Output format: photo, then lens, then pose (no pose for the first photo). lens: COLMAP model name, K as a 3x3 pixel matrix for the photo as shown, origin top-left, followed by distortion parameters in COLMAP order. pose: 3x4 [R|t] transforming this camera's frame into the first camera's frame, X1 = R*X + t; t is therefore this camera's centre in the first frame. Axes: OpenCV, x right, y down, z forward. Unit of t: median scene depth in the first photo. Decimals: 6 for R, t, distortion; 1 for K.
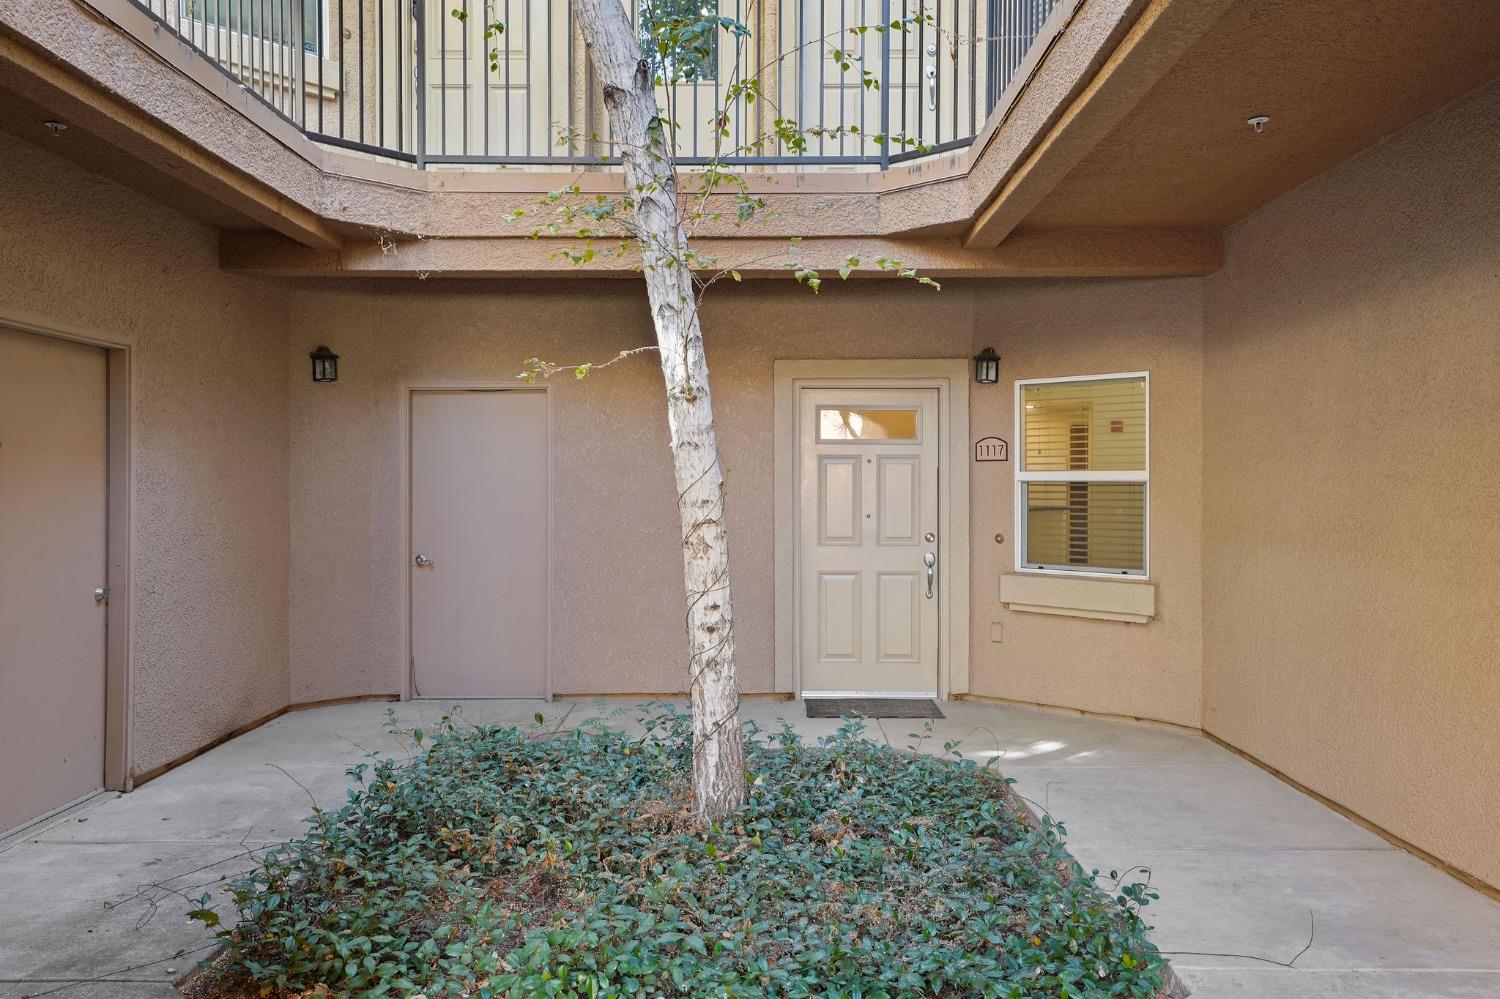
lens RADIAL K [[1187.9, 0, 750.0], [0, 1187.9, 499.5], [0, 0, 1]] dist [0.000335, 0.000101]
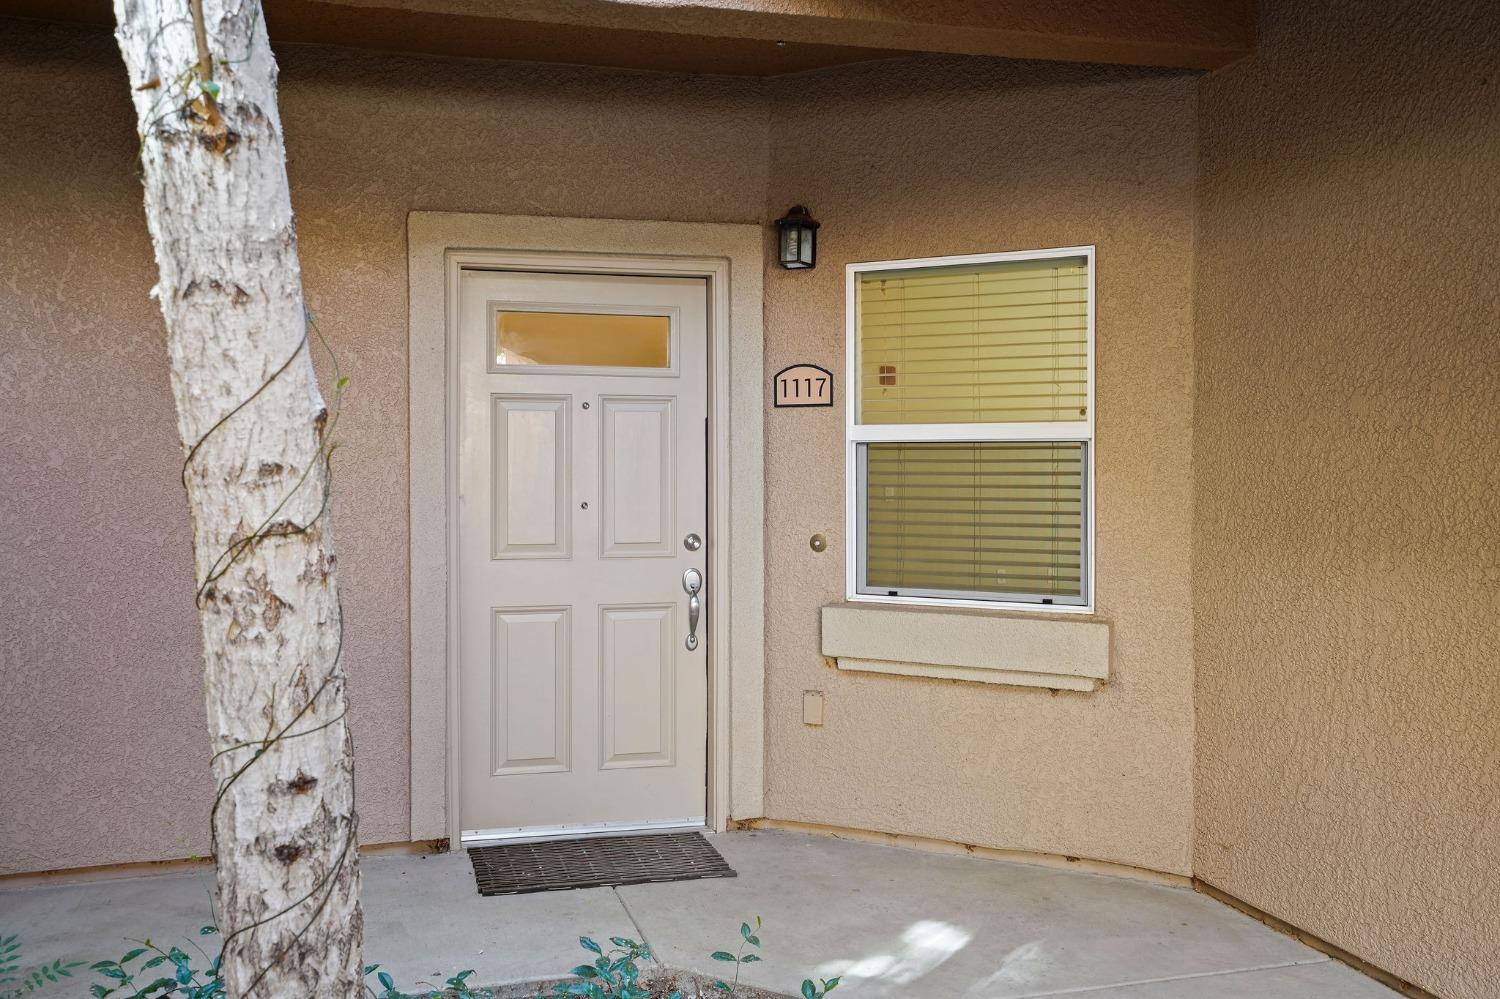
lens RADIAL K [[1473.3, 0, 752.5], [0, 1473.3, 481.1], [0, 0, 1]] dist [0.013408, 0.195749]
pose [[0.962003, -0.003759, 0.273012, -0.013021], [0.004000, 0.999992, -0.000324, 0.003558], [-0.273009, 0.001404, 0.962010, 0.352384]]
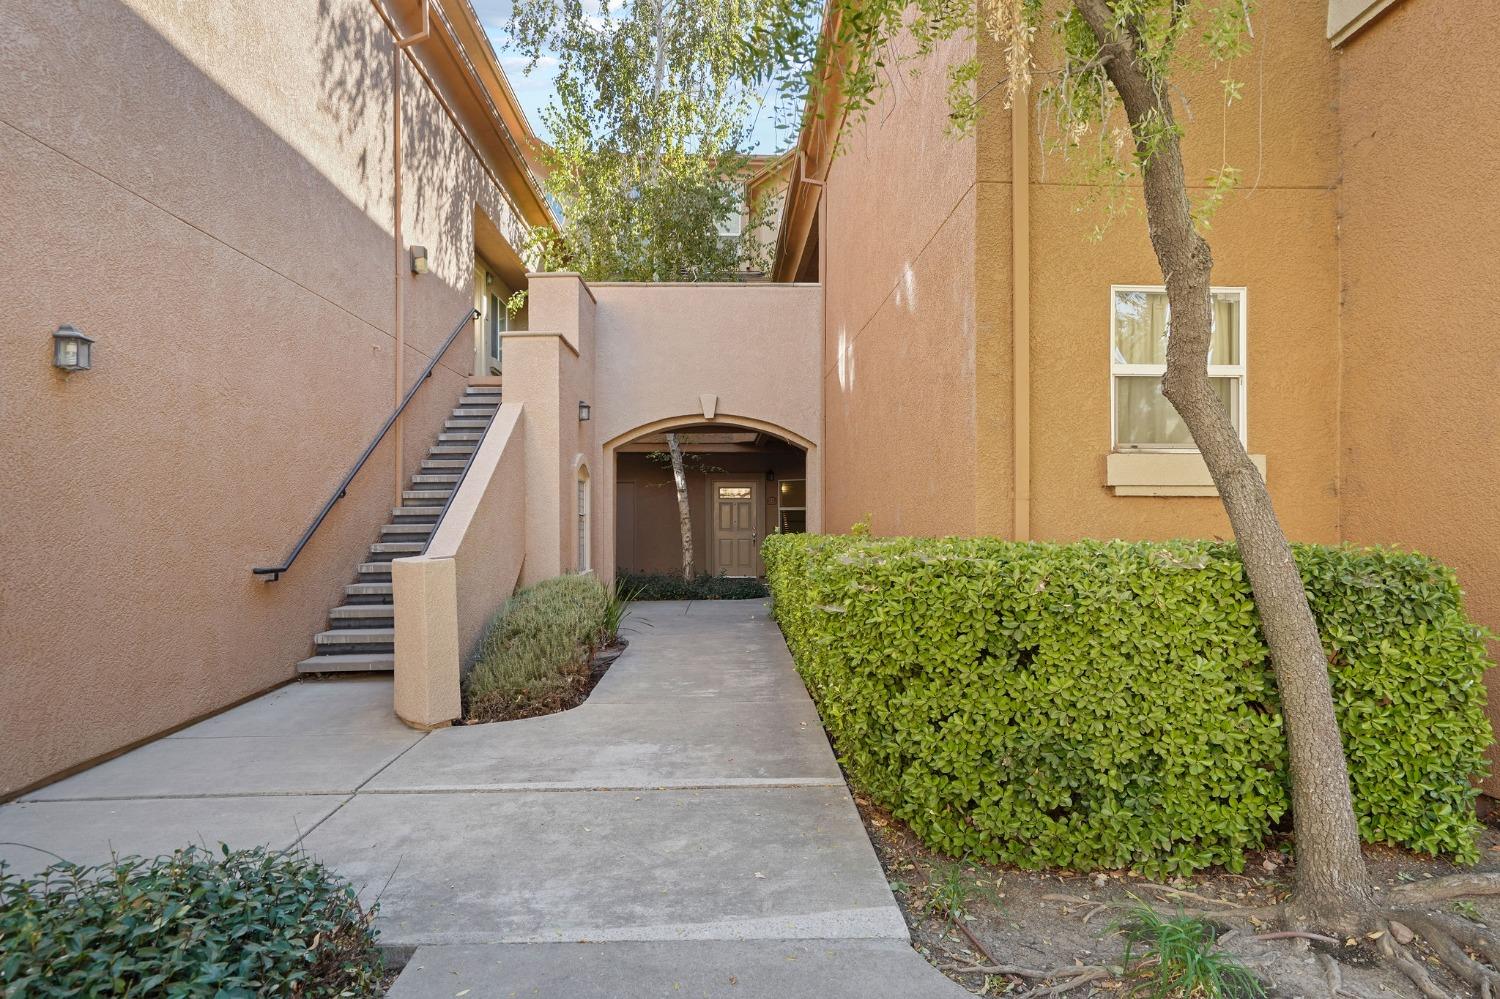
lens RADIAL K [[855.7, 0, 750.7], [0, 855.7, 508.9], [0, 0, 1]] dist [-0.003752, 0.000832]
pose [[0.998681, -0.000851, 0.051331, 0.026201], [0.002144, 0.999682, -0.025134, 0.041306], [-0.051293, 0.025210, 0.998365, -1.423297]]
